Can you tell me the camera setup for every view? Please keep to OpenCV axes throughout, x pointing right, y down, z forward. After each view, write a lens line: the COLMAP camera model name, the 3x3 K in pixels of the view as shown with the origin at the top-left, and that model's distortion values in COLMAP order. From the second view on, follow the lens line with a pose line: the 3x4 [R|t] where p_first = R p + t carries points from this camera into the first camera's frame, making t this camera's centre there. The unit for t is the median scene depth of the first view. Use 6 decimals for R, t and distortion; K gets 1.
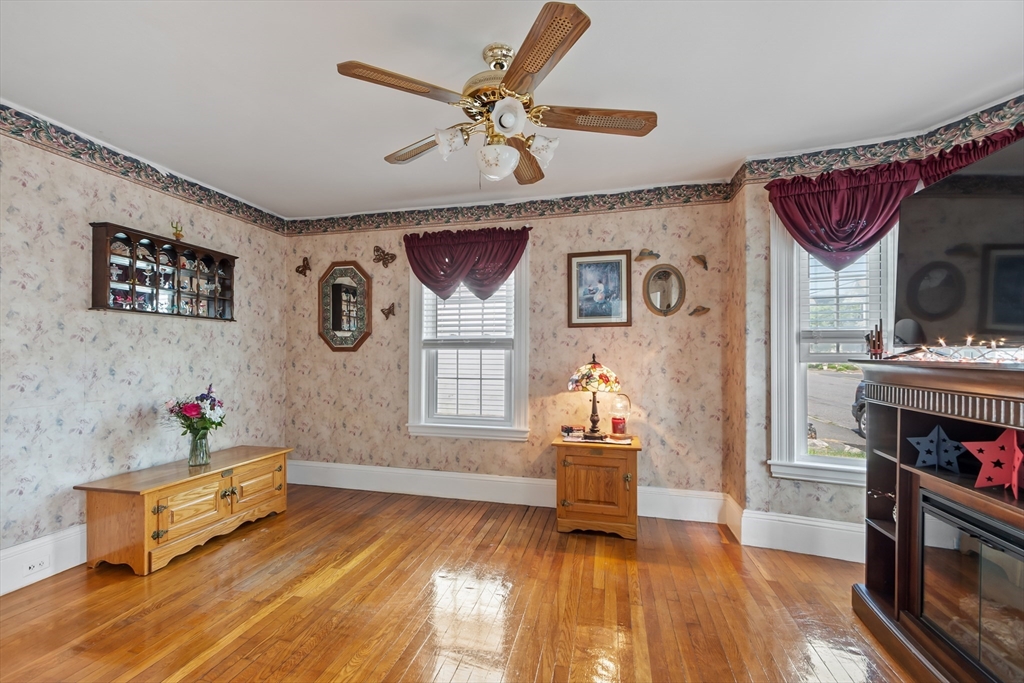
lens RADIAL K [[453.8, 0, 493.0], [0, 453.8, 352.4], [0, 0, 1]] dist [-0.000897, 0.000107]
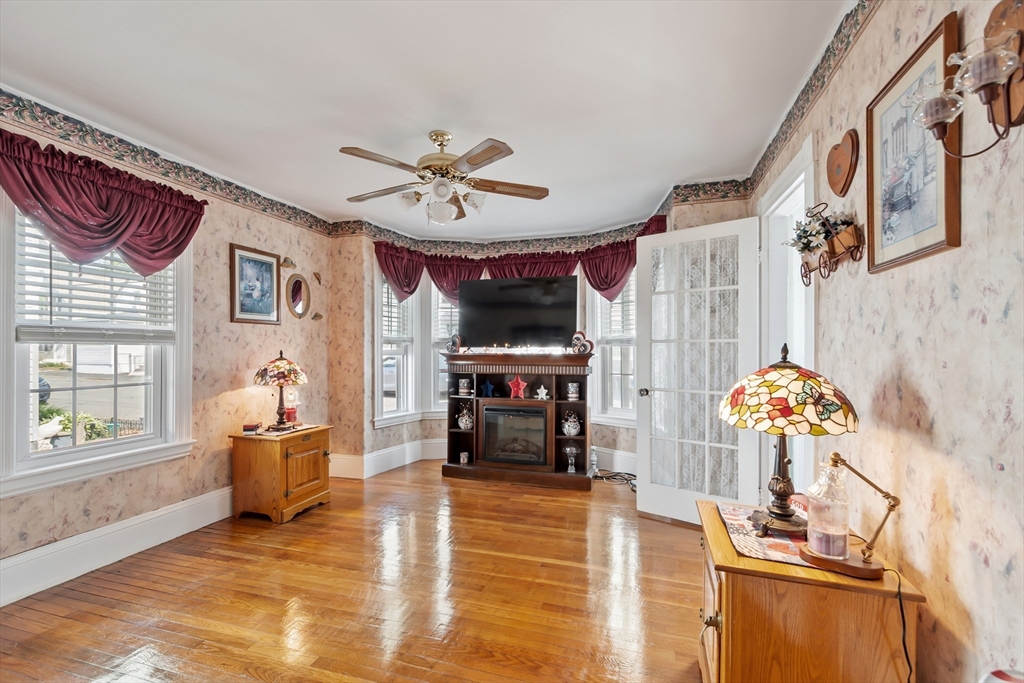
lens RADIAL K [[453.8, 0, 493.0], [0, 453.8, 352.4], [0, 0, 1]] dist [-0.000897, 0.000107]
pose [[0.057326, -0.004449, 0.998346, -0.755962], [-0.002920, 0.999985, 0.004624, 0.001929], [-0.998351, -0.003180, 0.057312, 0.416528]]
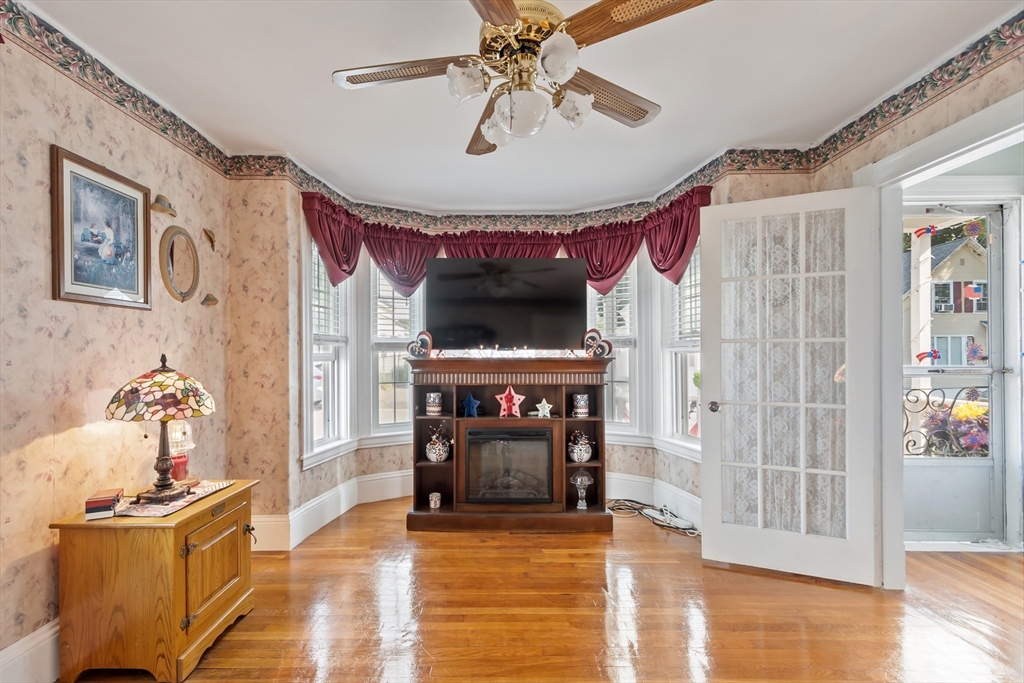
lens RADIAL K [[455.3, 0, 491.0], [0, 455.3, 355.0], [0, 0, 1]] dist [0.001040, -0.001294]
pose [[-0.242202, -0.001389, 0.970225, -0.420506], [0.000874, 0.999998, 0.001649, 0.003445], [-0.970225, 0.001247, -0.242200, 0.685722]]
